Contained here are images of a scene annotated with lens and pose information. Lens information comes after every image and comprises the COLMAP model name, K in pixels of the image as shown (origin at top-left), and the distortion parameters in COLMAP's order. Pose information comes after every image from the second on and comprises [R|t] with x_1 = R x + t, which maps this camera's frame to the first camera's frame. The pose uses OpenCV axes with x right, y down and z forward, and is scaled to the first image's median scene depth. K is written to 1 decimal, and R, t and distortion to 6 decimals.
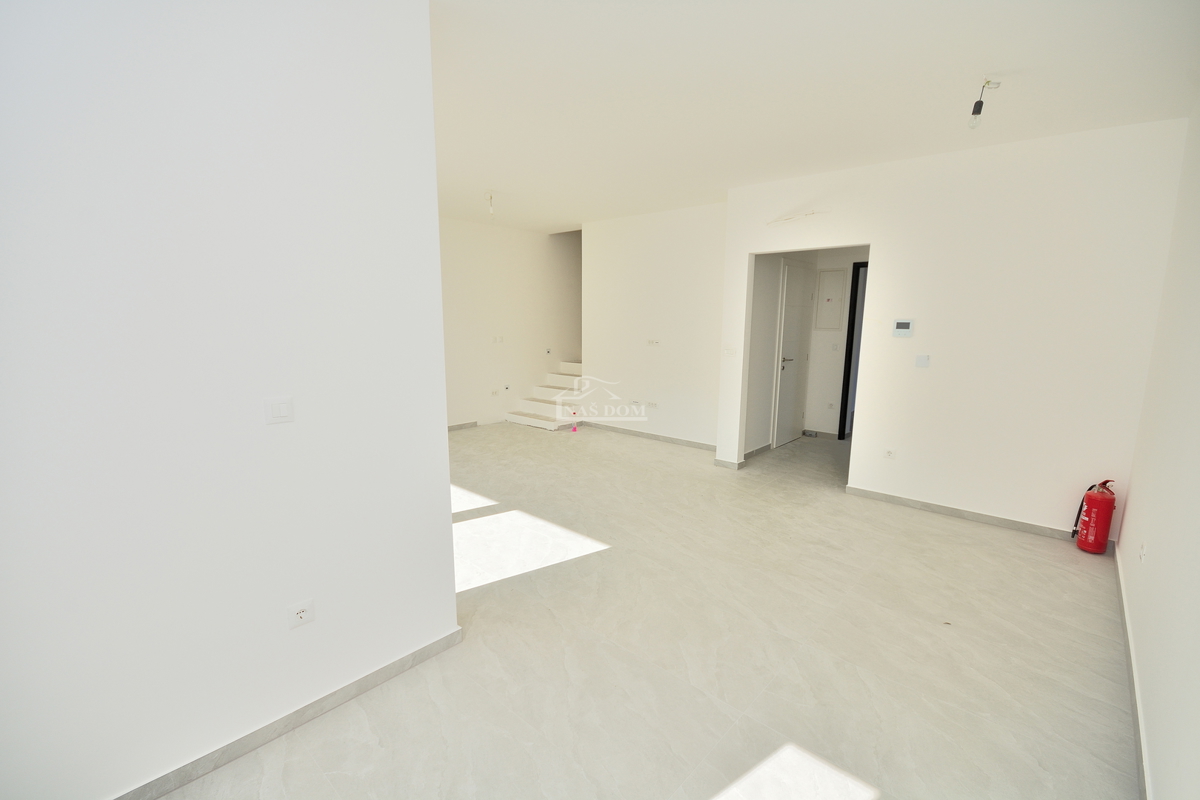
lens RADIAL K [[526.5, 0, 603.2], [0, 526.5, 406.0], [0, 0, 1]] dist [-0.002892, -0.000344]
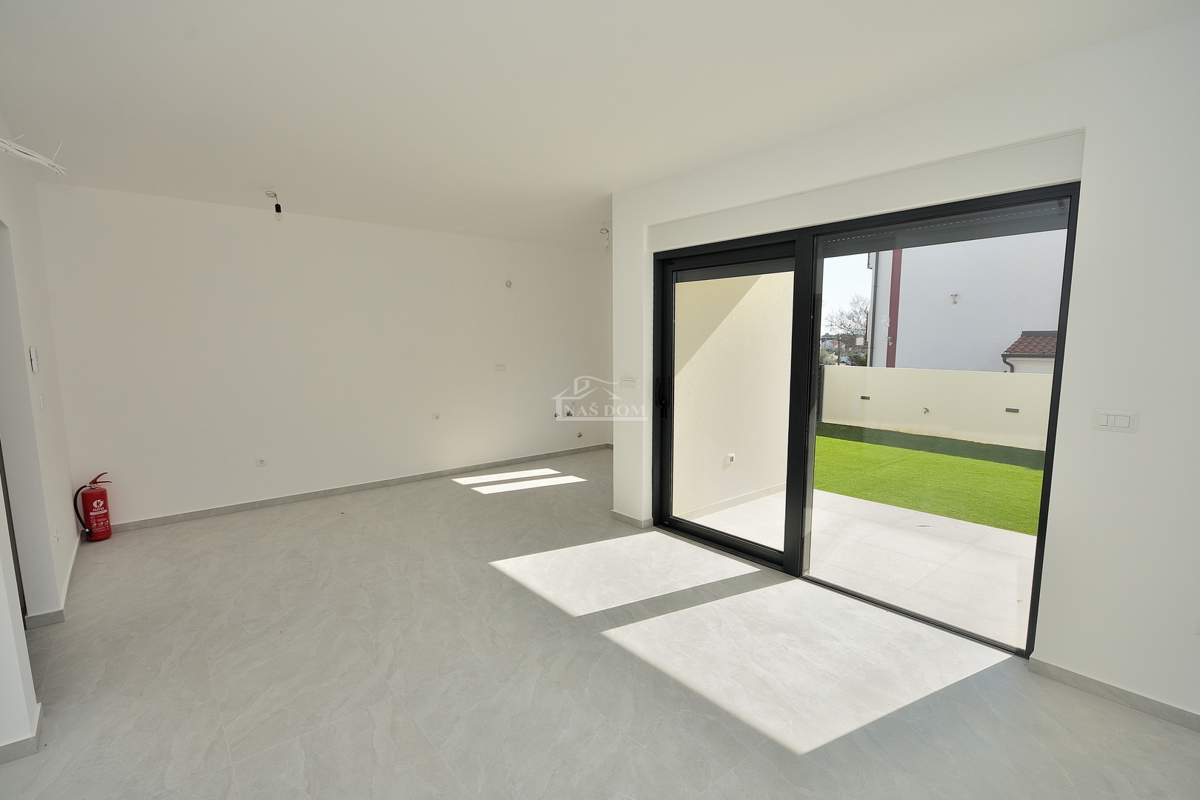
lens RADIAL K [[551.7, 0, 607.5], [0, 551.7, 410.9], [0, 0, 1]] dist [-0.001668, -0.000434]
pose [[-0.991949, -0.019786, 0.125087, -0.229183], [0.017990, 0.955689, 0.293828, -0.223075], [-0.125357, 0.293712, -0.947638, 1.269236]]
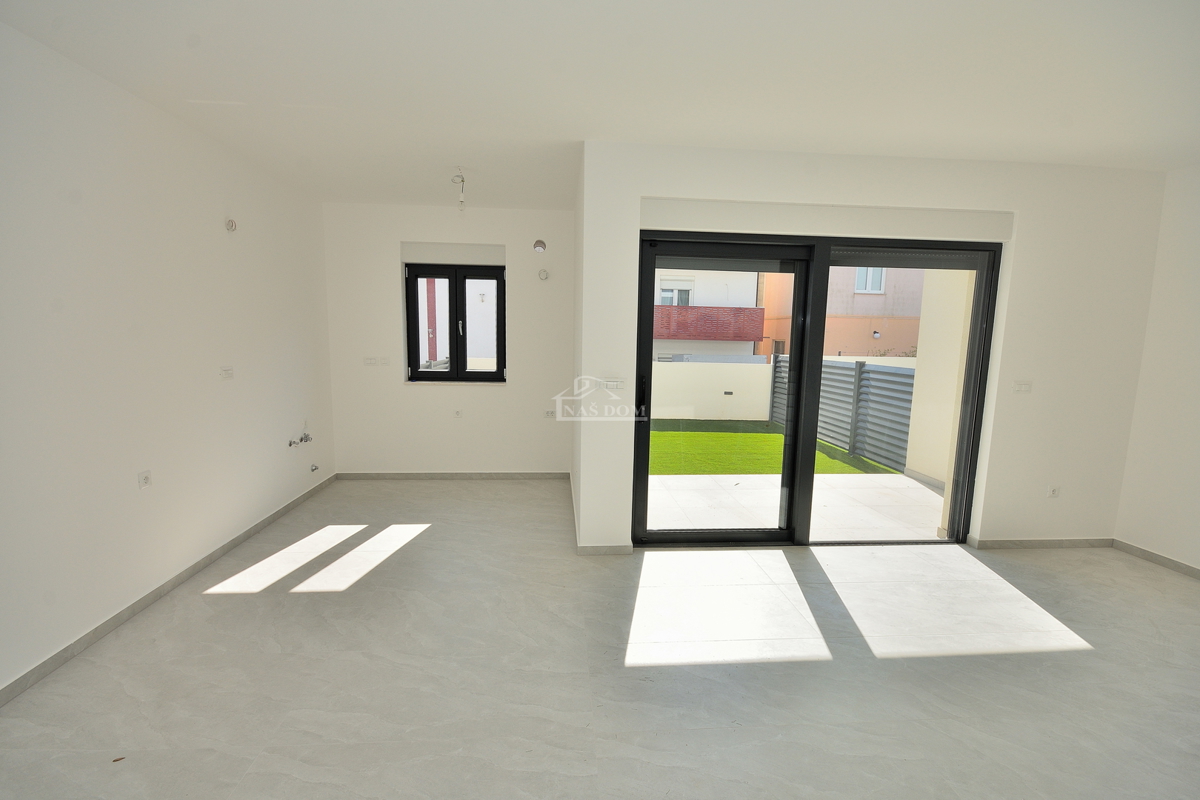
lens RADIAL K [[542.2, 0, 603.8], [0, 542.2, 409.2], [0, 0, 1]] dist [-0.003363, -0.000694]
pose [[-0.682703, 0.078528, -0.726464, 0.346207], [-0.147698, 0.958855, 0.242450, -0.148312], [0.715613, 0.272818, -0.643015, 0.889782]]
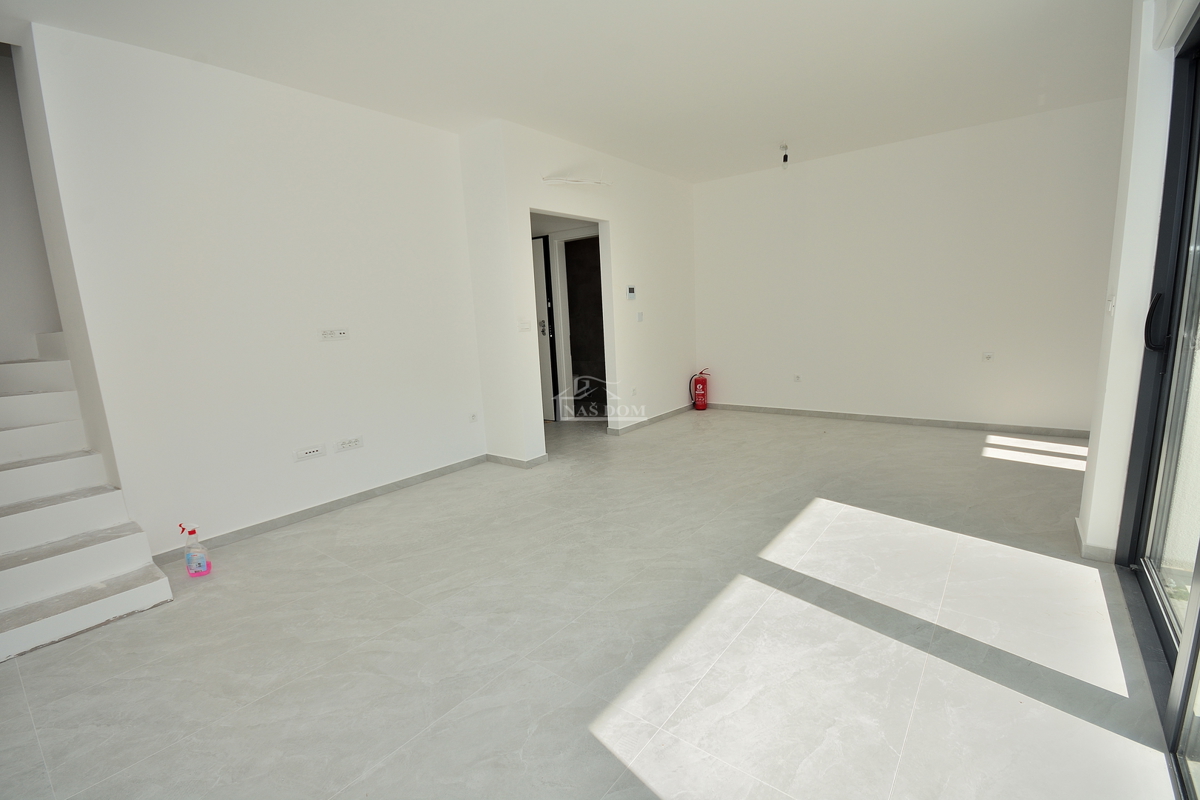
lens RADIAL K [[530.4, 0, 602.6], [0, 530.4, 408.3], [0, 0, 1]] dist [-0.001521, -0.000887]
pose [[-0.074867, -0.182981, 0.980262, -0.589929], [0.214550, 0.957042, 0.195033, -0.113032], [-0.973839, 0.224917, -0.032392, 0.916110]]
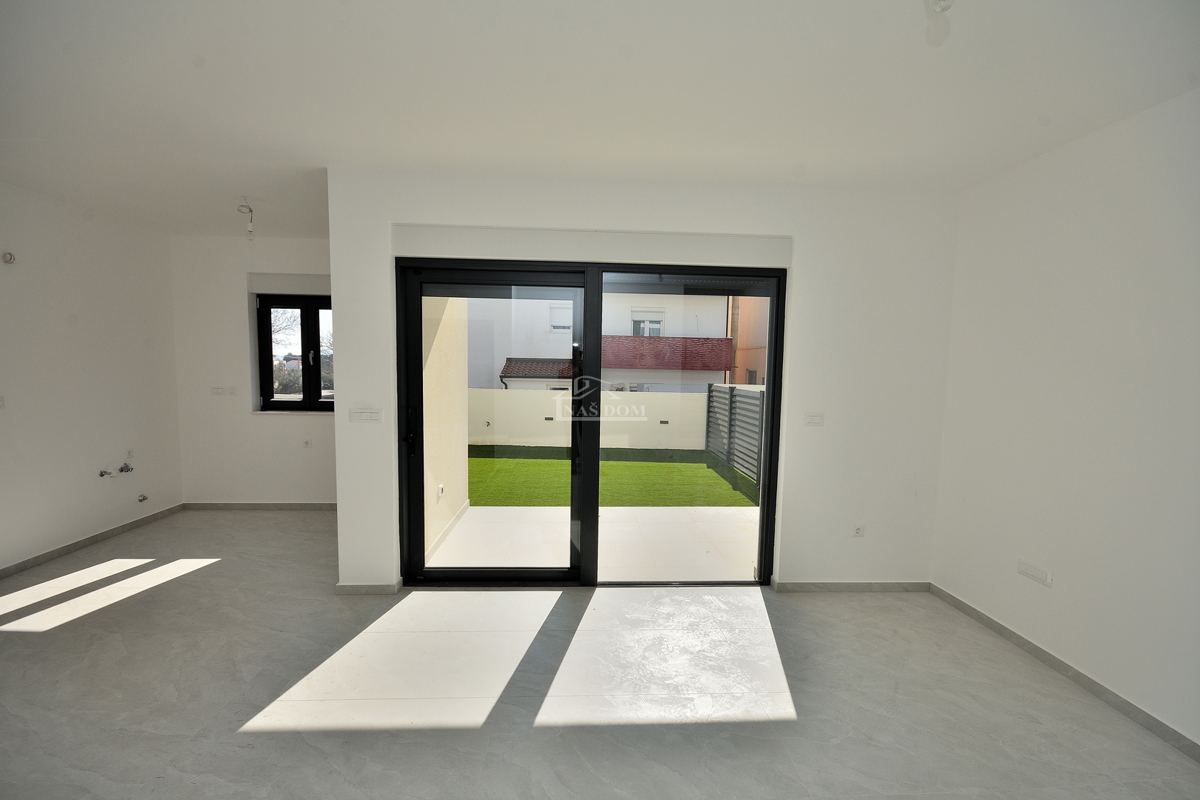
lens RADIAL K [[524.1, 0, 604.4], [0, 524.1, 410.4], [0, 0, 1]] dist [0.000611, -0.000164]
pose [[-0.702853, 0.041274, -0.710137, 0.091013], [-0.143818, 0.969453, 0.198688, -0.187891], [0.696645, 0.241779, -0.675447, 1.077047]]
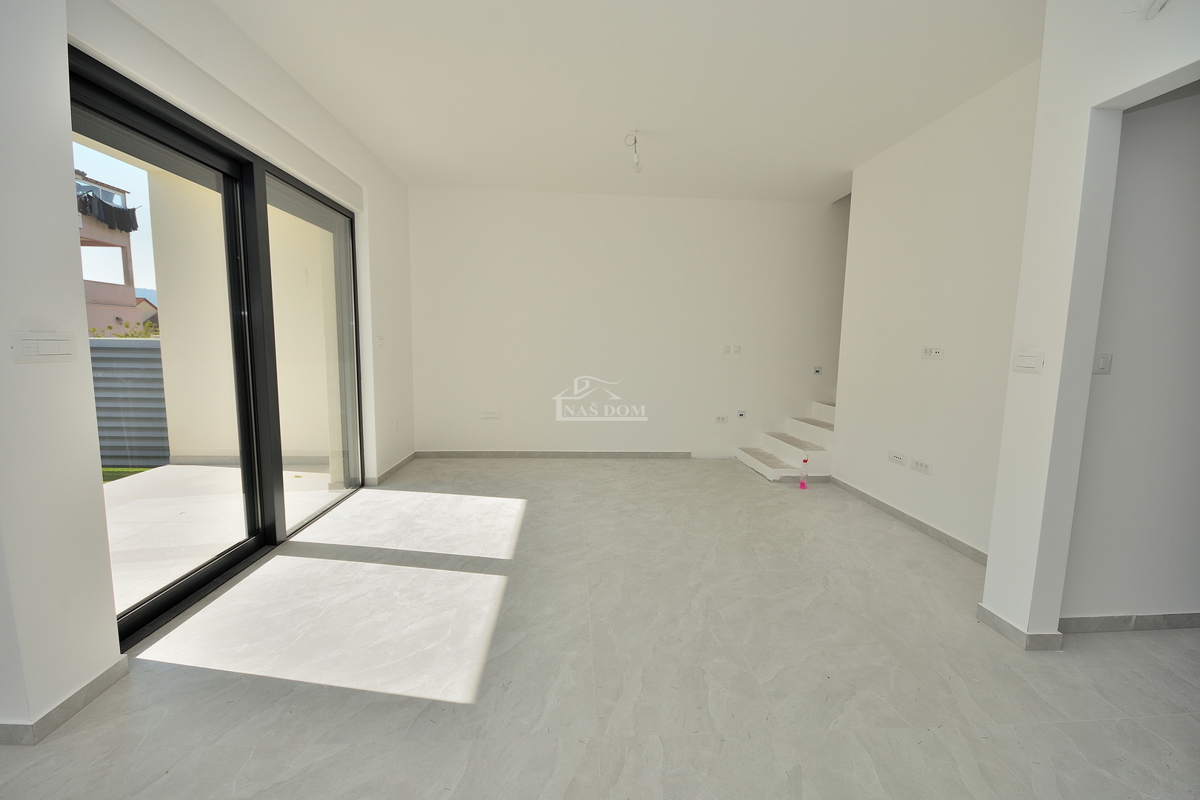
lens RADIAL K [[534.2, 0, 602.9], [0, 534.2, 407.0], [0, 0, 1]] dist [0.014588, -0.015254]
pose [[0.714583, 0.089401, -0.693814, 0.290438], [-0.130934, 0.991366, -0.007111, -0.019842], [0.687188, 0.095925, 0.720119, 0.454122]]
